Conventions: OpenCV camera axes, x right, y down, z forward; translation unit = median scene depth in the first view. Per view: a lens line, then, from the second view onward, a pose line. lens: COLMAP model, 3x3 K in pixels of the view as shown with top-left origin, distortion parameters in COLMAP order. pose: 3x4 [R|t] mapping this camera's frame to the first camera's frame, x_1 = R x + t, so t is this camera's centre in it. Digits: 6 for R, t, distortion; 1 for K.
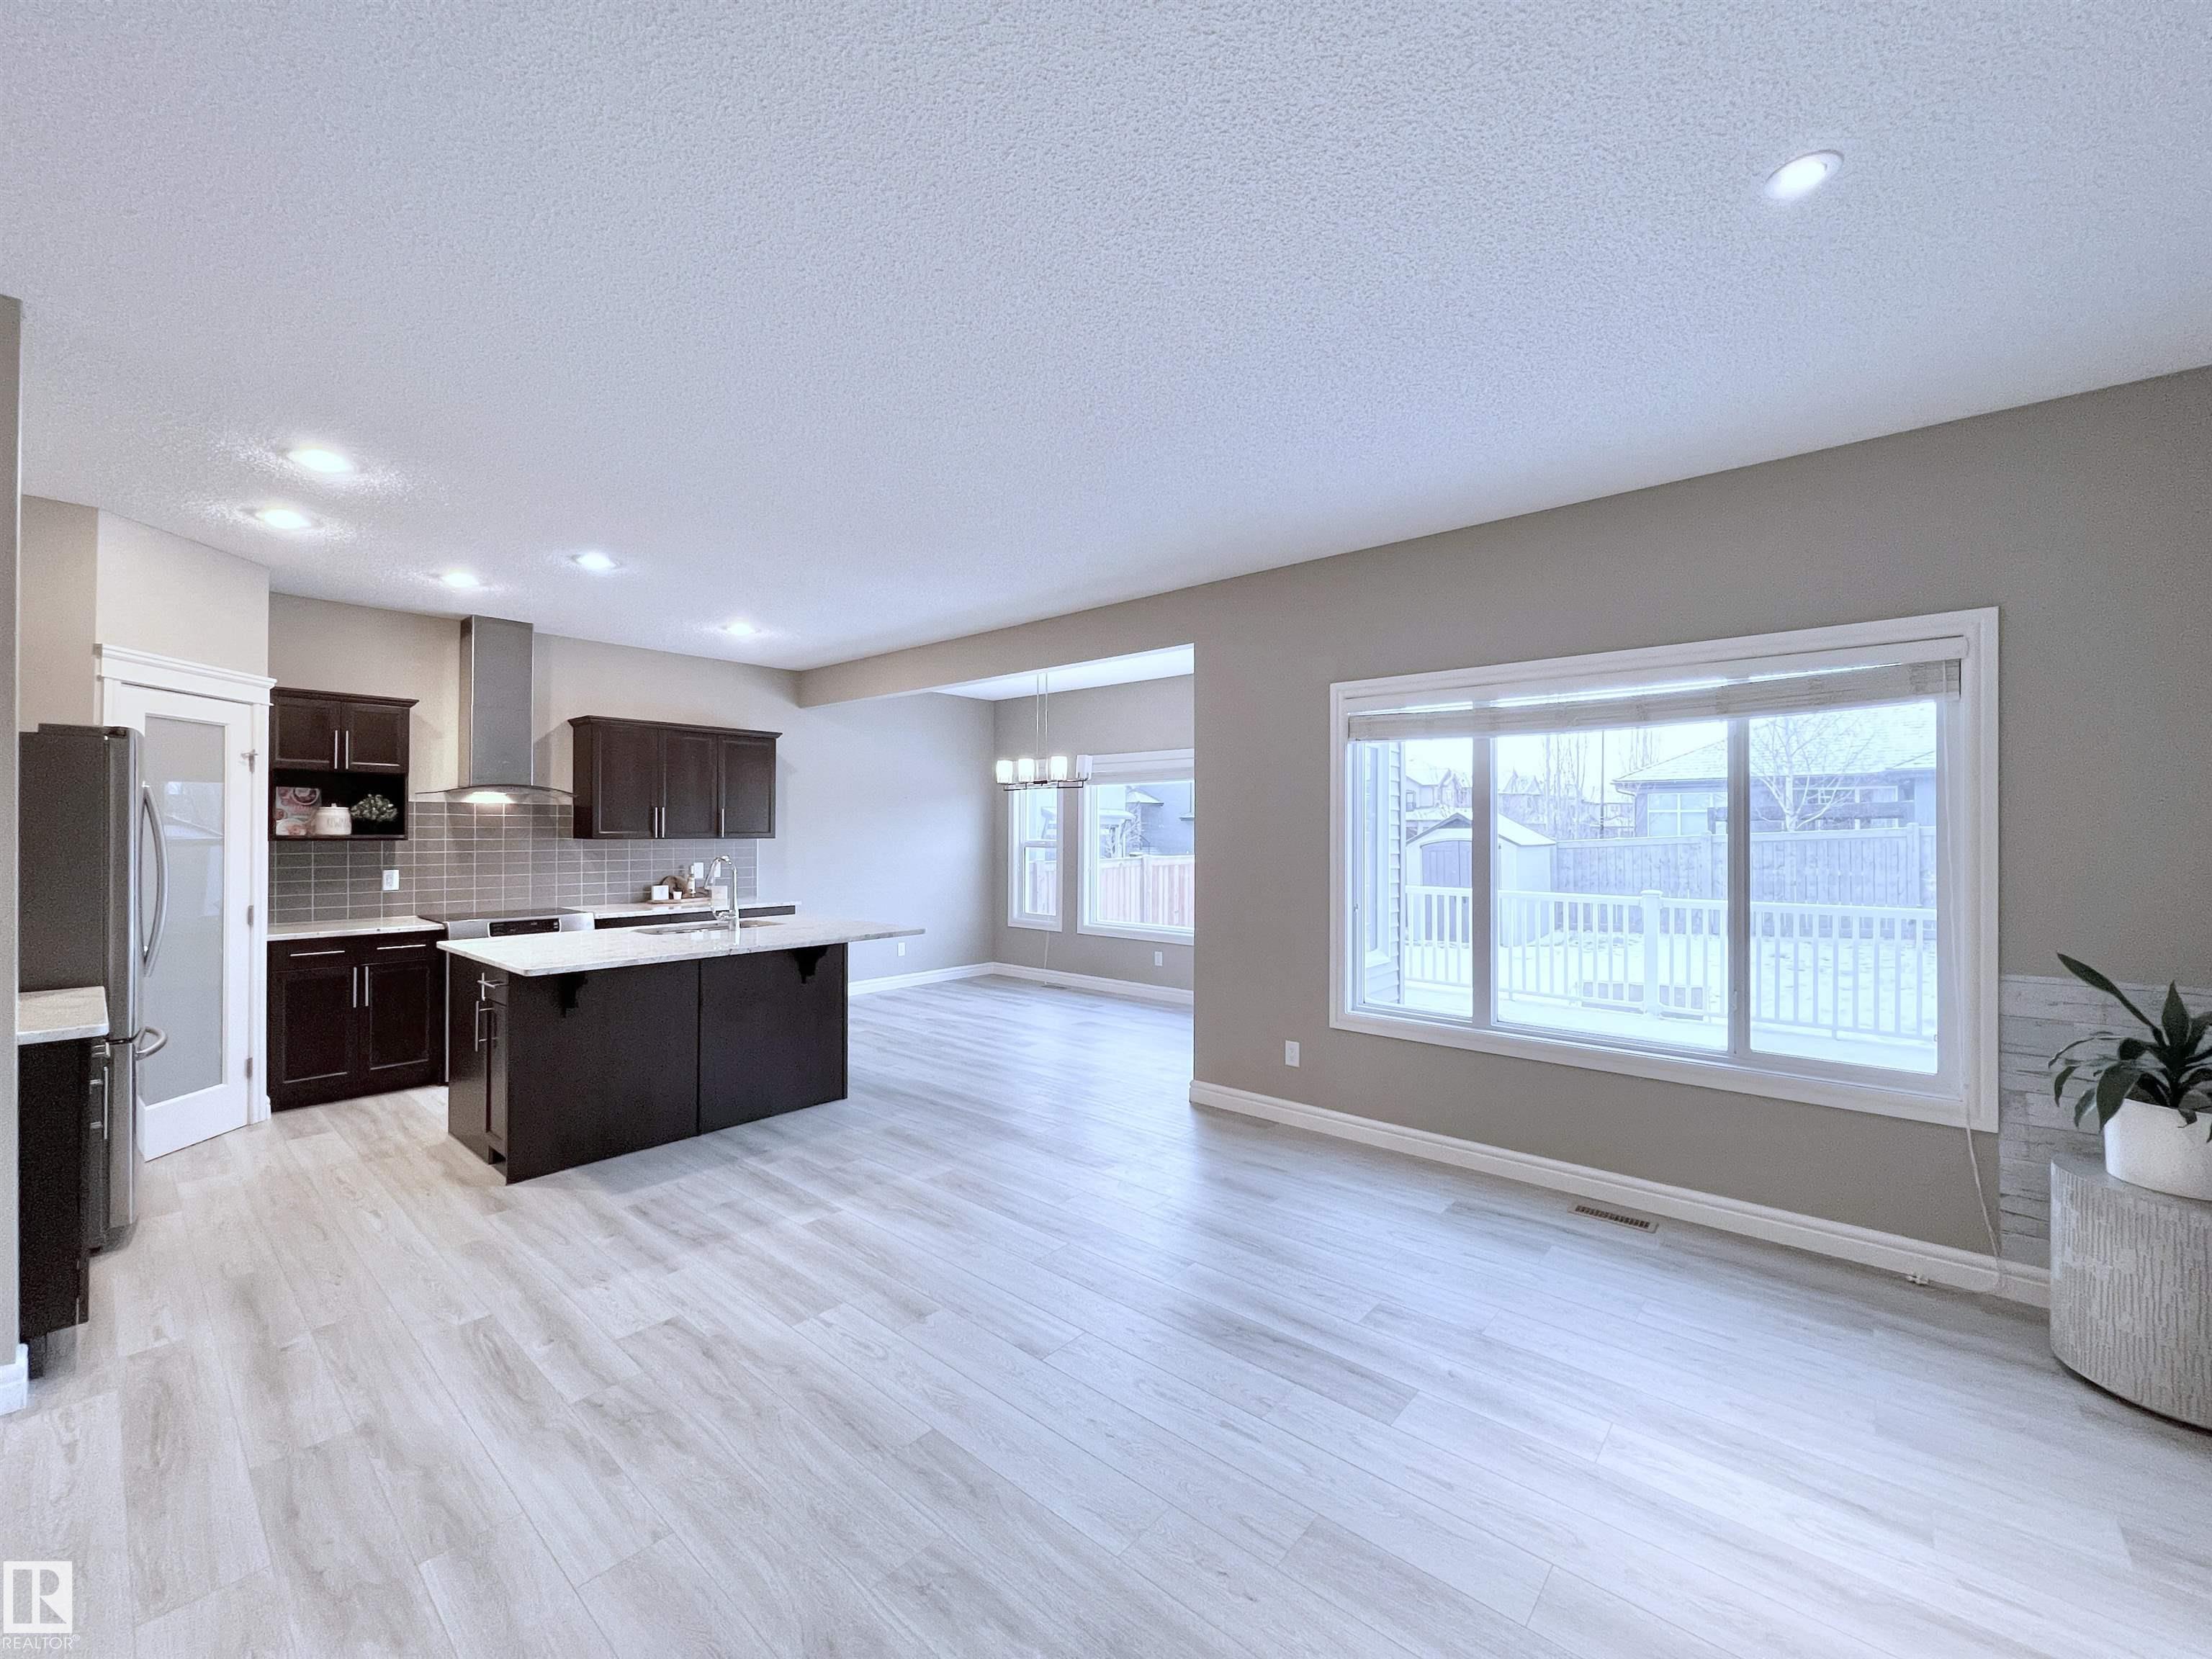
lens RADIAL K [[900.6, 0, 1108.5], [0, 900.6, 826.3], [0, 0, 1]] dist [-0.004957, 0.002853]
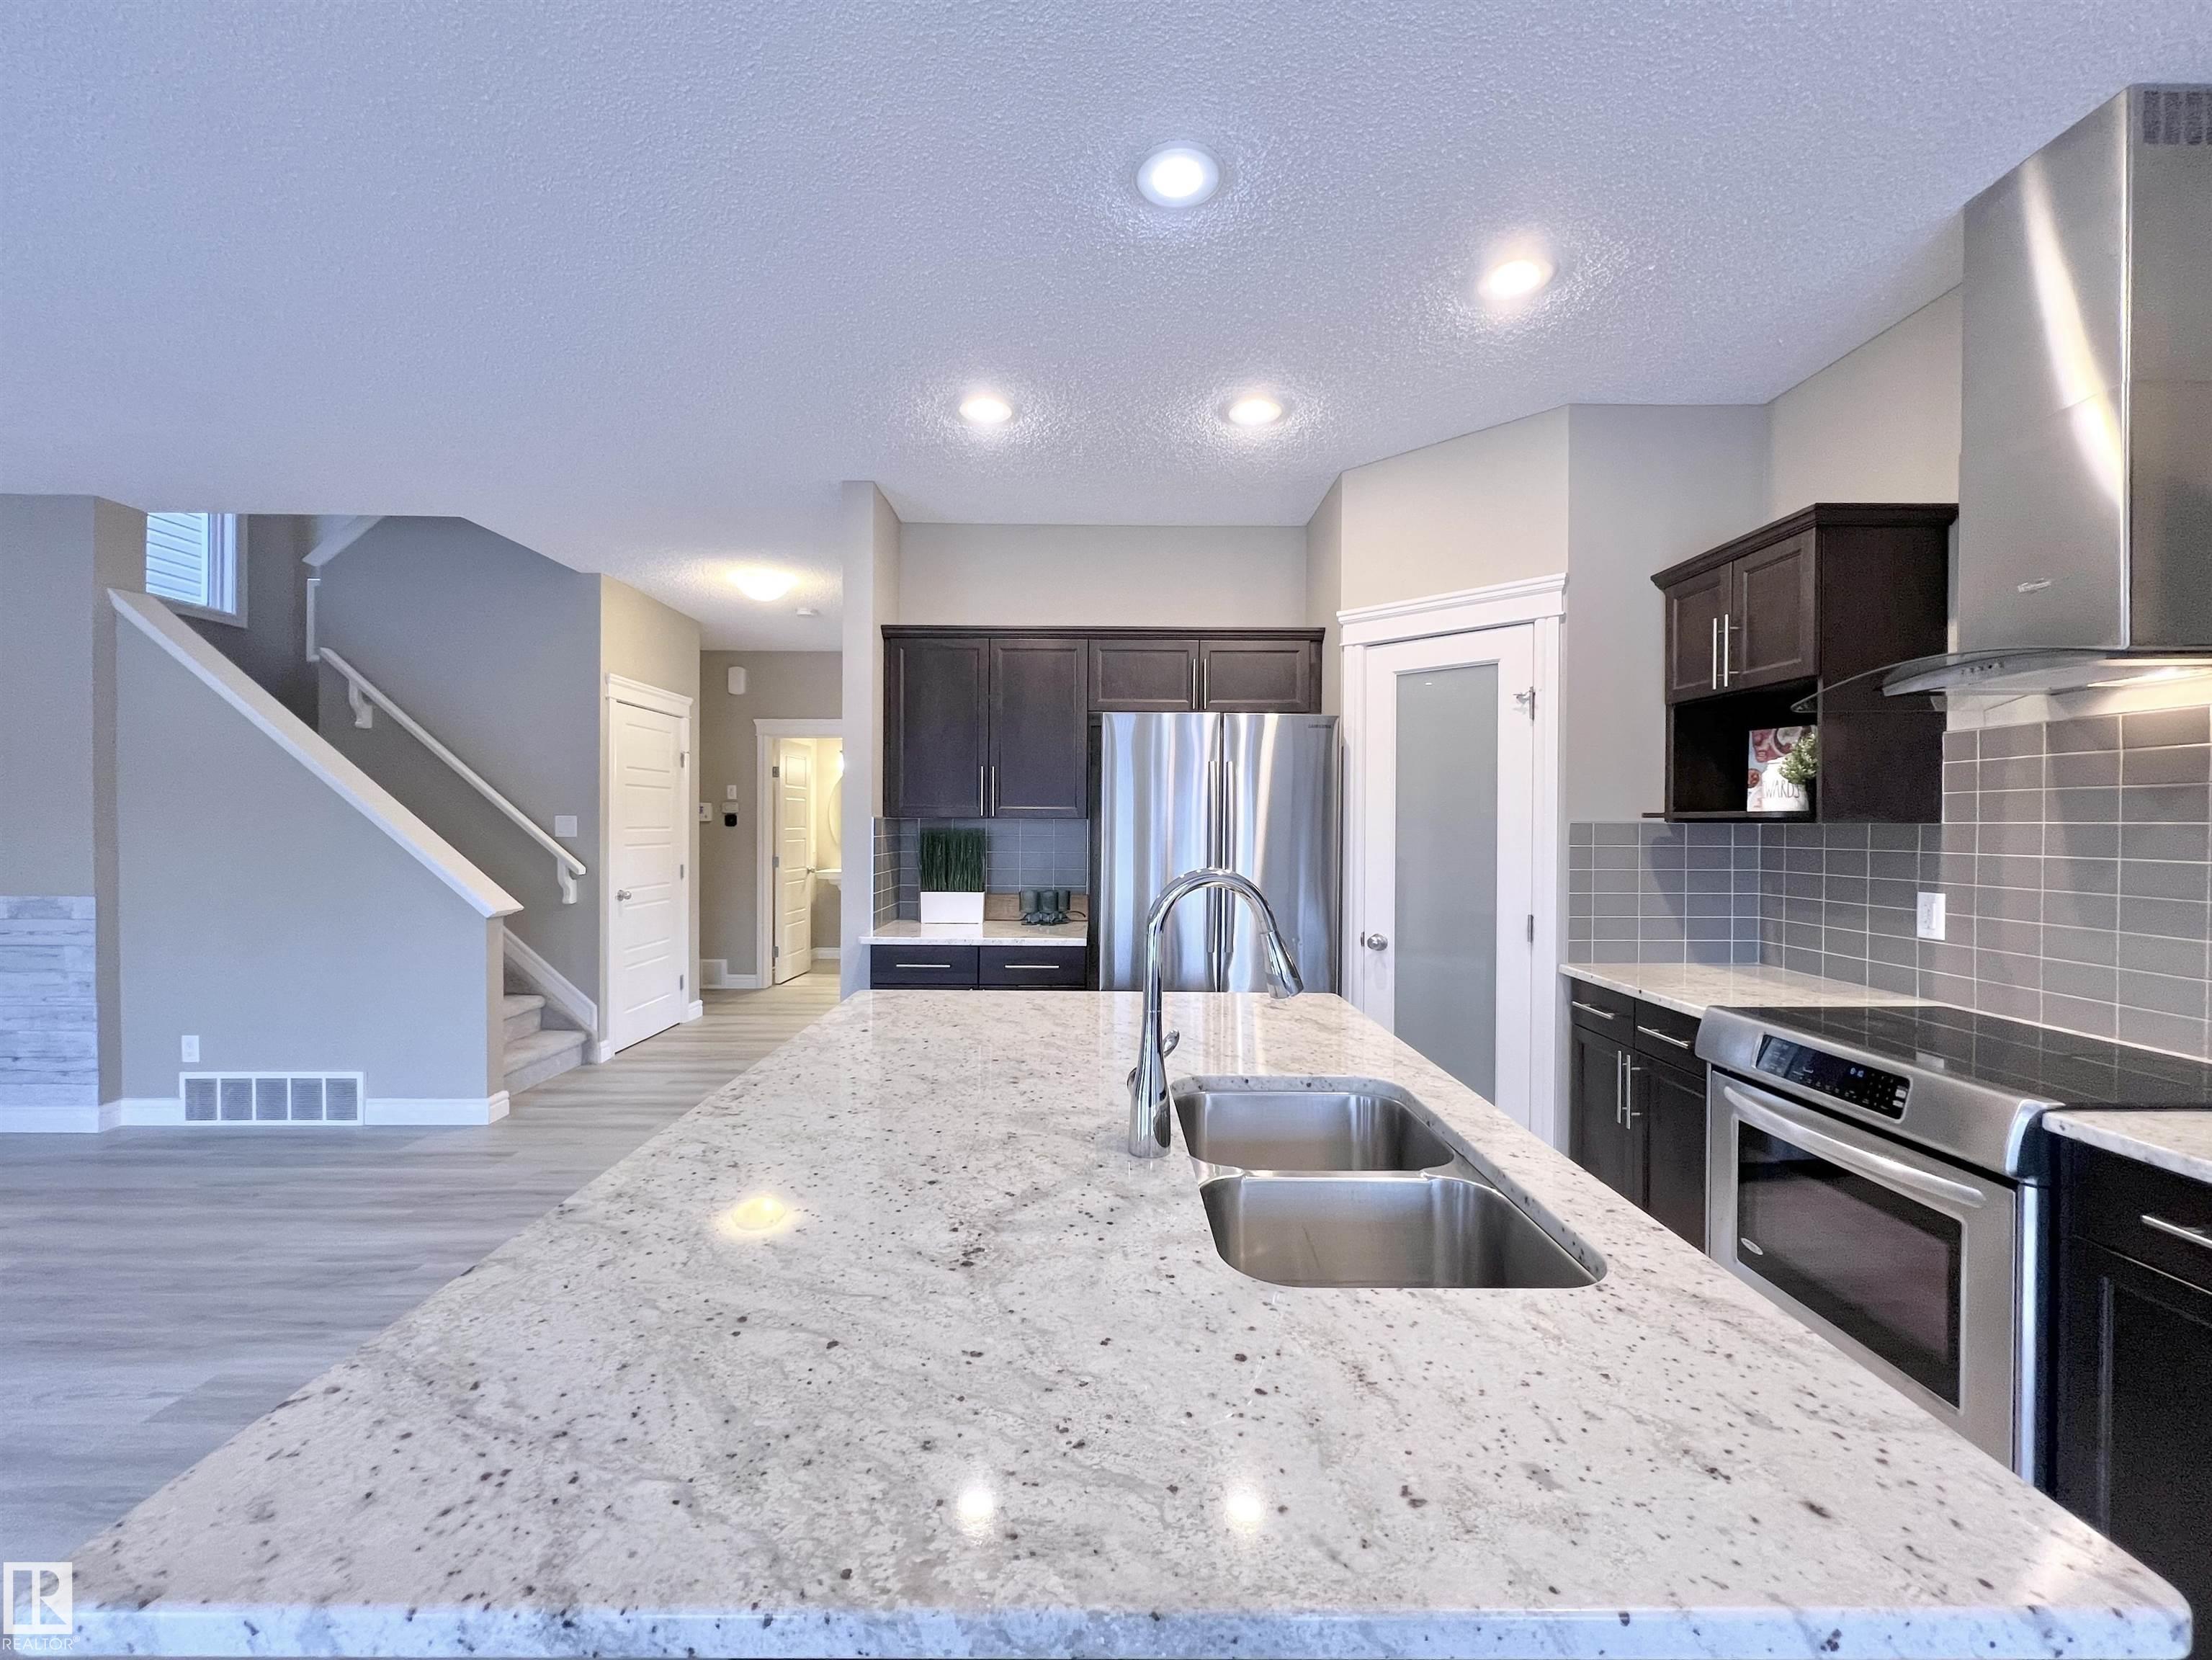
lens RADIAL K [[900.7, 0, 1096.5], [0, 900.7, 825.7], [0, 0, 1]] dist [-0.004957, 0.002853]
pose [[-0.760930, -0.004452, -0.648819, -0.232594], [-0.005408, 0.999985, -0.000519, 0.020653], [0.648812, 0.003114, -0.760942, 1.196100]]
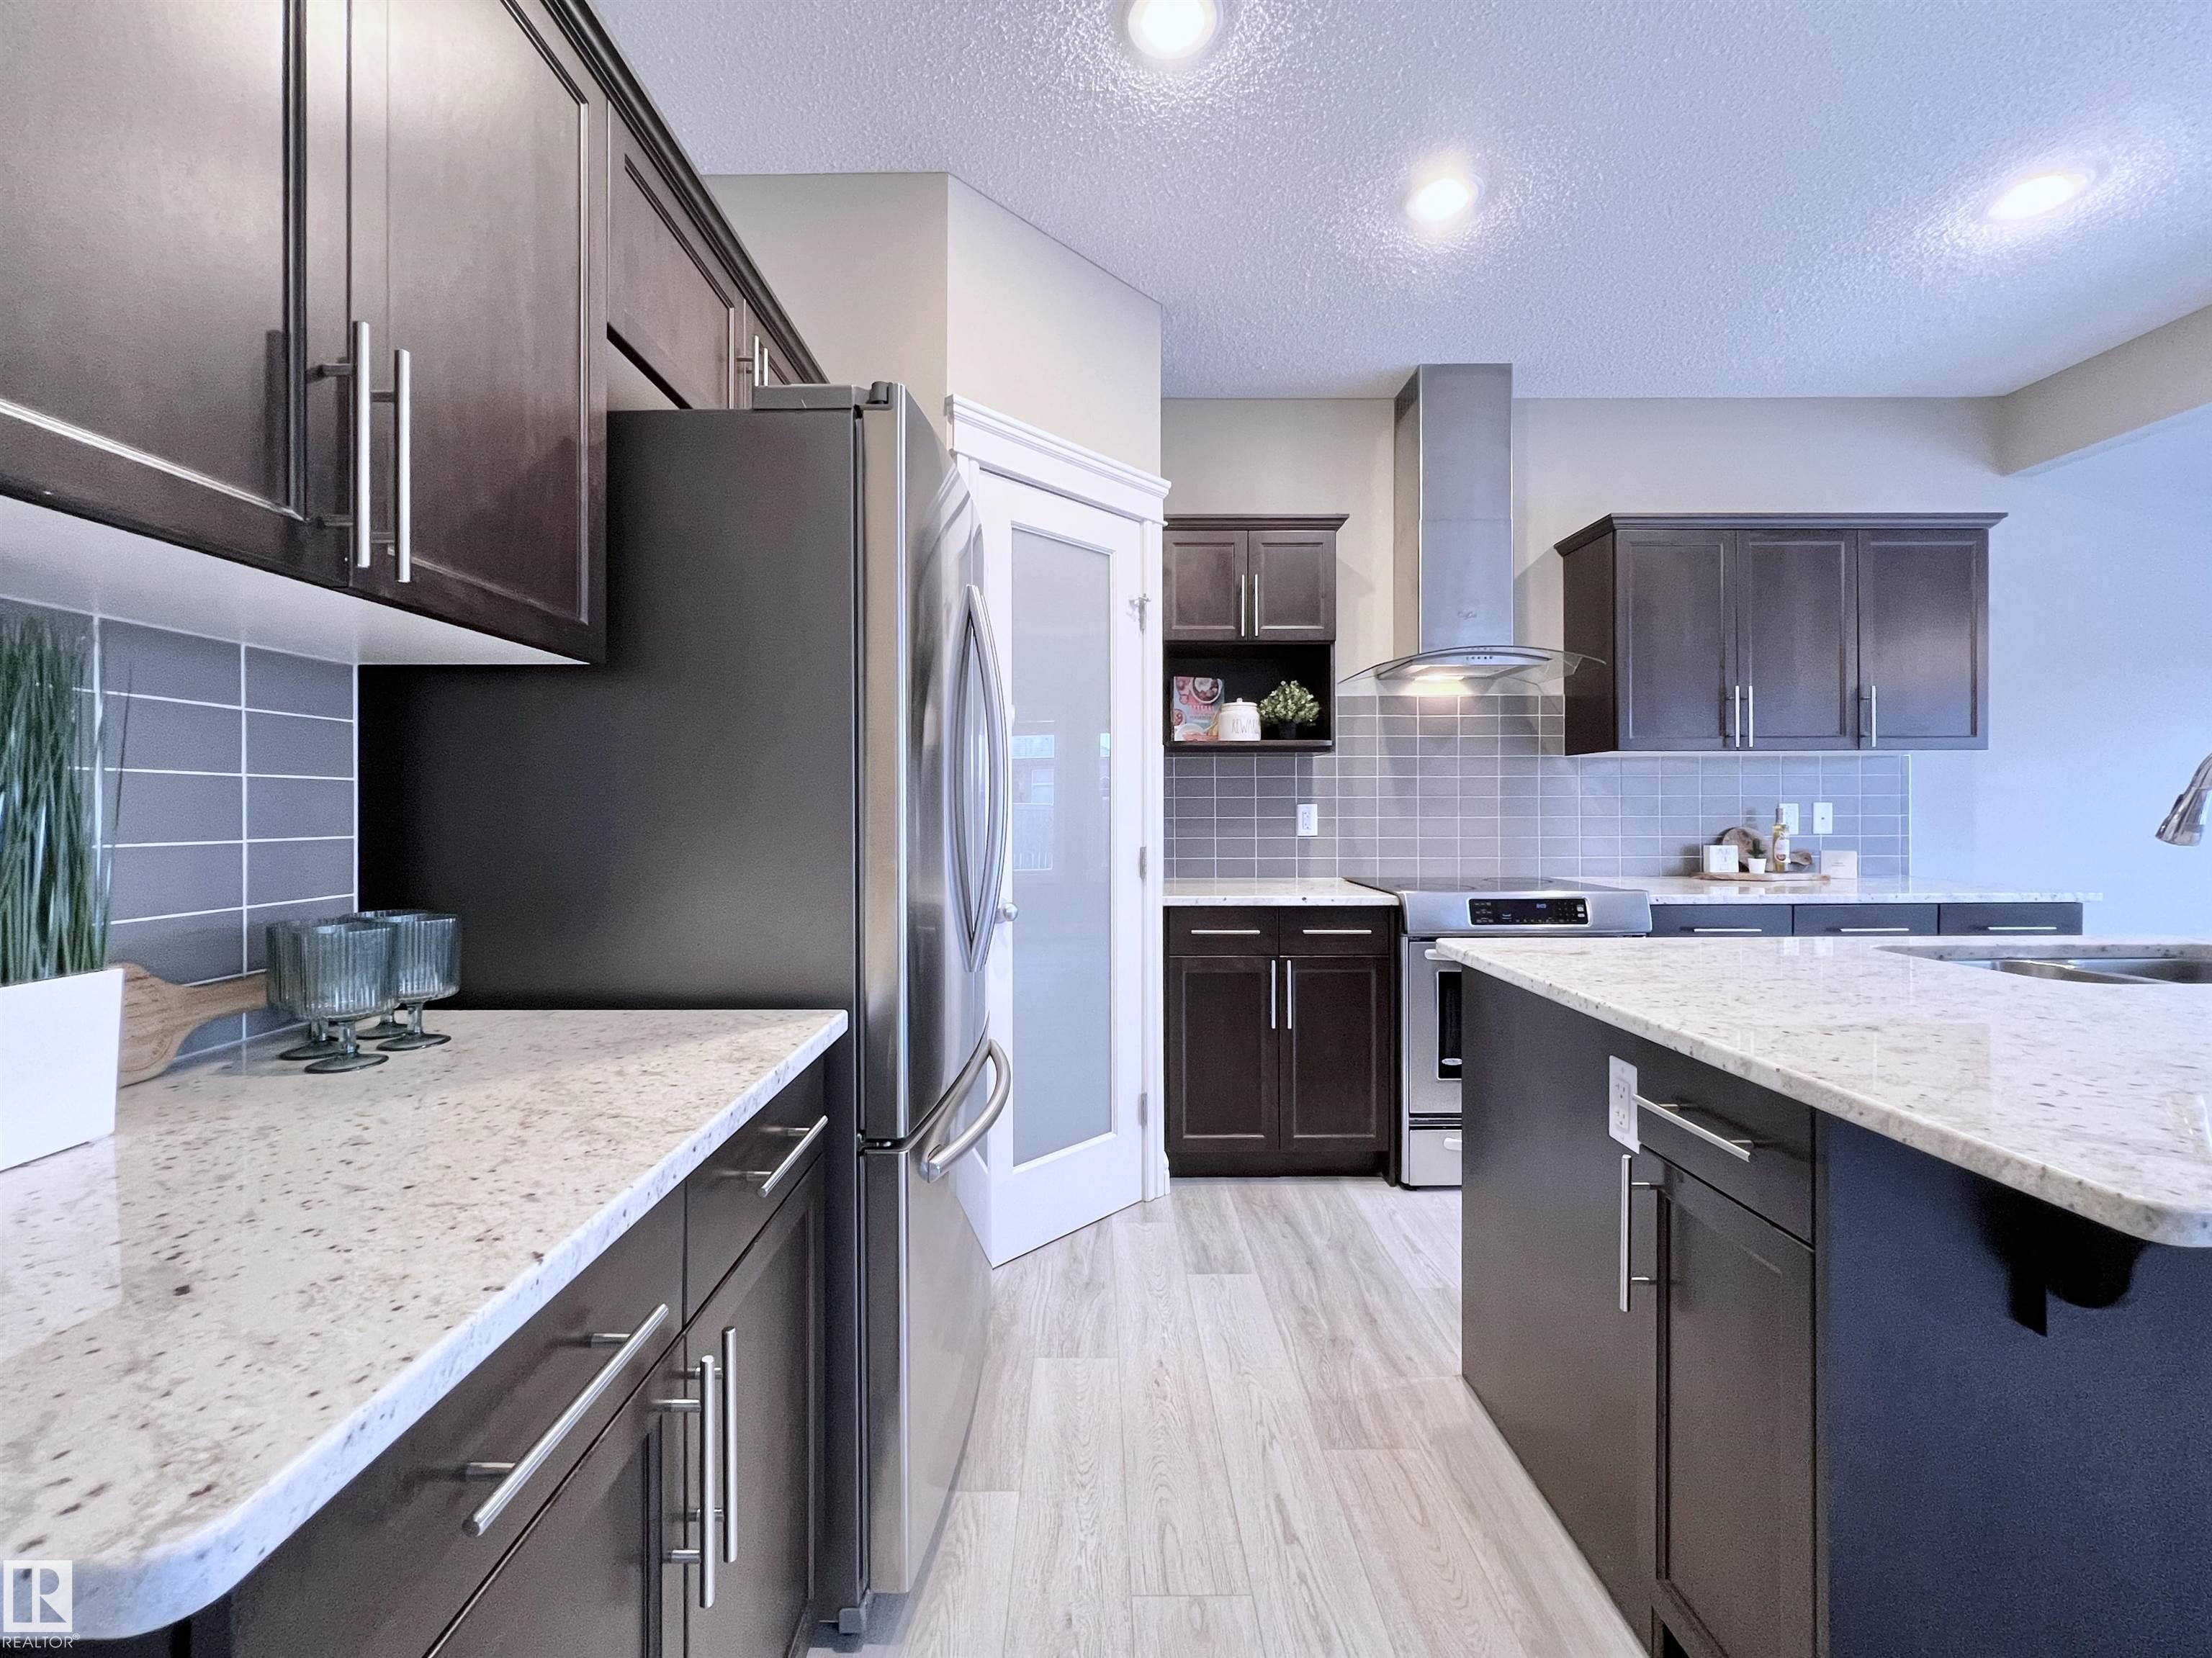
lens RADIAL K [[900.5, 0, 1086.5], [0, 900.5, 807.8], [0, 0, 1]] dist [-0.004957, 0.002853]
pose [[0.656597, -0.003944, -0.754232, -0.469838], [0.007636, 0.999970, 0.001419, 0.054911], [0.754203, -0.006692, 0.656607, 0.516996]]
